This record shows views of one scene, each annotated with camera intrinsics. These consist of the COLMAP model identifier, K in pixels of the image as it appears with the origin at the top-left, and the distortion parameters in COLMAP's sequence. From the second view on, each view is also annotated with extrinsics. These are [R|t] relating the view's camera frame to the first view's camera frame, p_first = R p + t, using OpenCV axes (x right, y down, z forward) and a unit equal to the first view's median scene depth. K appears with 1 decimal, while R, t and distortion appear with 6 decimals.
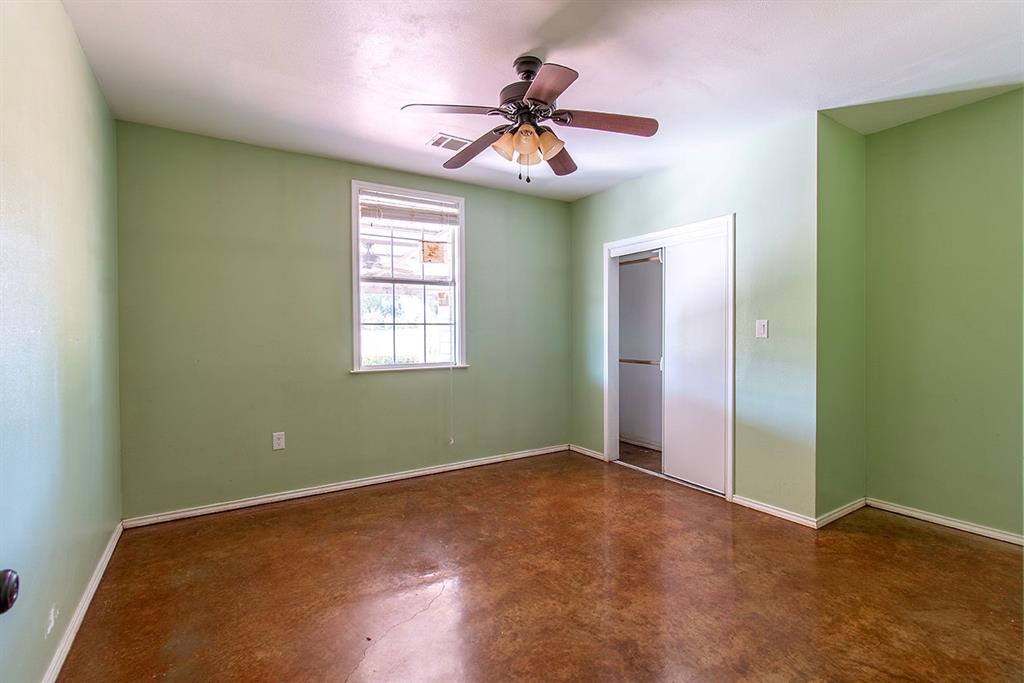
lens RADIAL K [[473.1, 0, 513.3], [0, 473.1, 338.9], [0, 0, 1]] dist [0.005067, 0.000236]
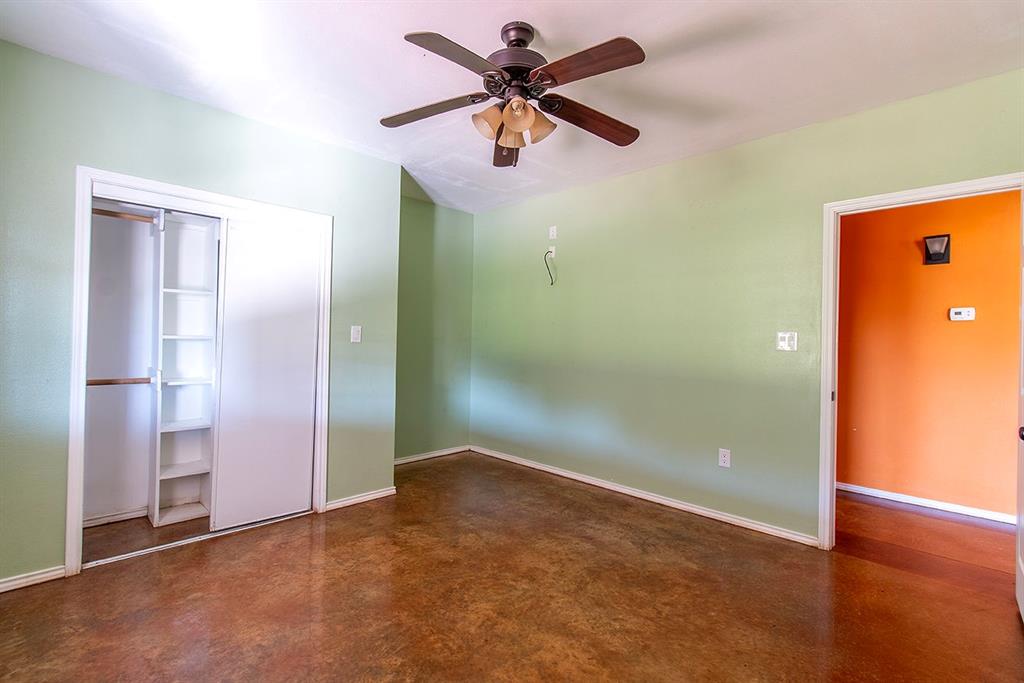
lens RADIAL K [[473.1, 0, 513.0], [0, 473.1, 340.3], [0, 0, 1]] dist [0.005067, 0.000236]
pose [[-0.220356, -0.001185, 0.975419, -0.635681], [-0.003693, 0.999993, 0.000380, -0.010220], [-0.975413, -0.003518, -0.220359, 0.931717]]
